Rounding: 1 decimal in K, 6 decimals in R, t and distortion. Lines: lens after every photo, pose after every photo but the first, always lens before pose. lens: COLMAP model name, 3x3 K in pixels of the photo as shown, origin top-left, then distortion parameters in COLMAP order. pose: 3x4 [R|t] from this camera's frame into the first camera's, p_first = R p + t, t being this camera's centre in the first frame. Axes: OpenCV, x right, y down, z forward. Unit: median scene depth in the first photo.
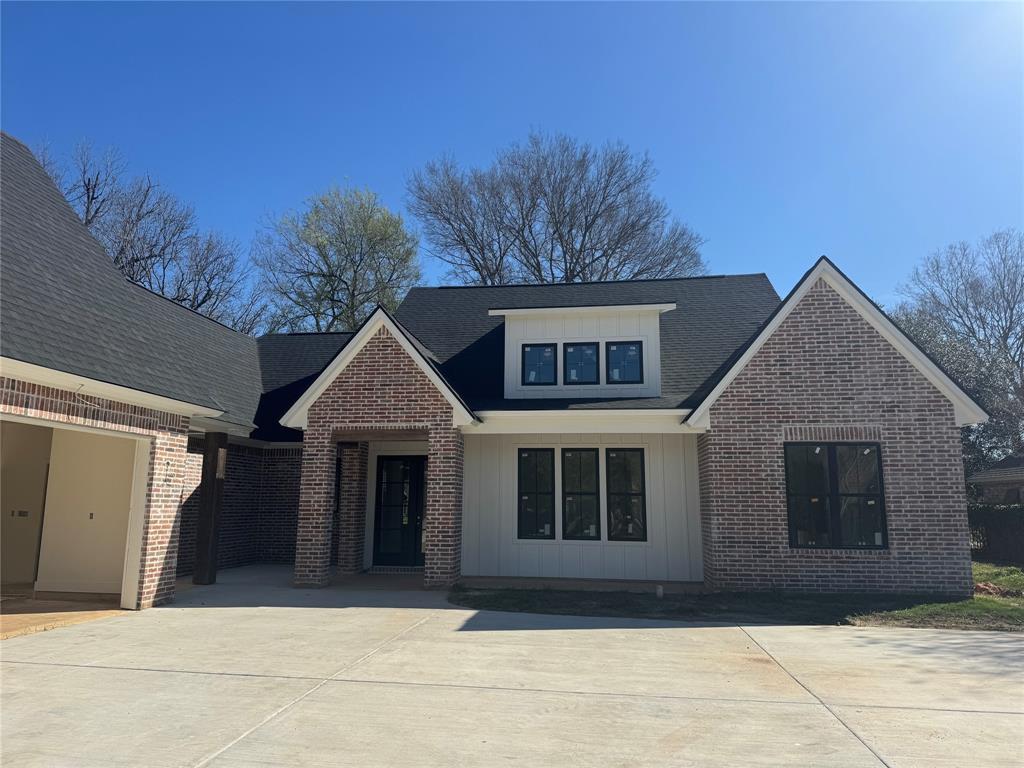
lens RADIAL K [[717.2, 0, 509.8], [0, 717.2, 381.6], [0, 0, 1]] dist [0.003492, -0.001828]
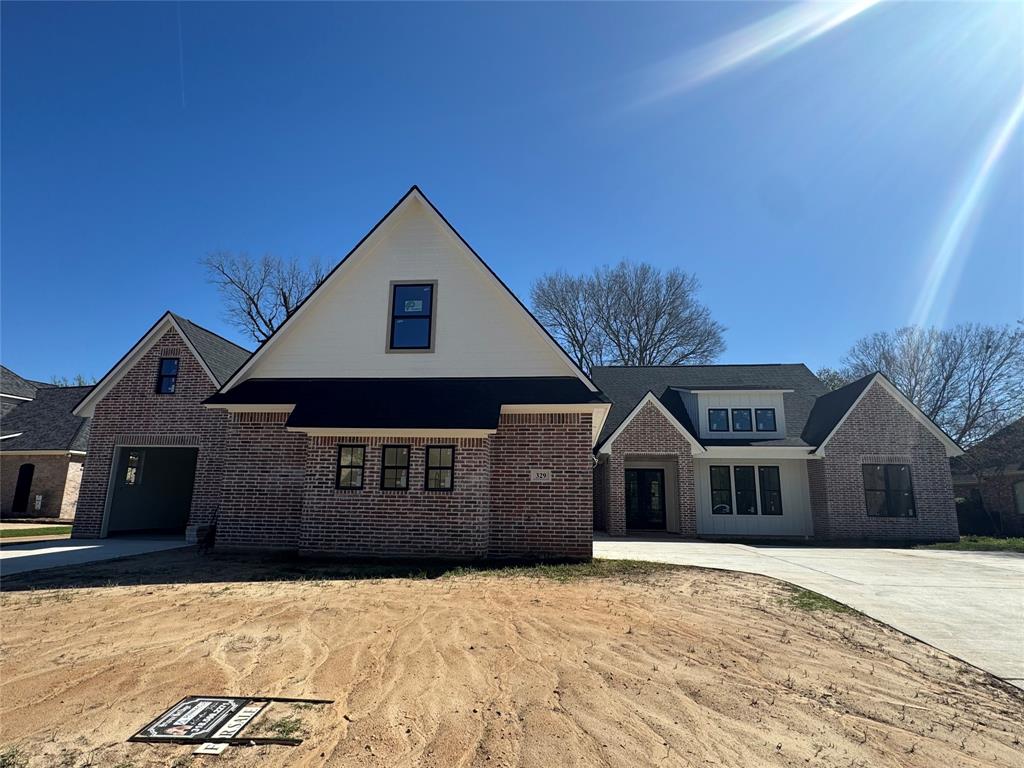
lens RADIAL K [[576.8, 0, 514.8], [0, 576.8, 384.2], [0, 0, 1]] dist [-0.003332, 0.000172]
pose [[0.997757, 0.016302, 0.064919, -0.614623], [-0.014020, 0.999273, -0.035460, -0.059288], [-0.065450, 0.034470, 0.997260, -0.482530]]
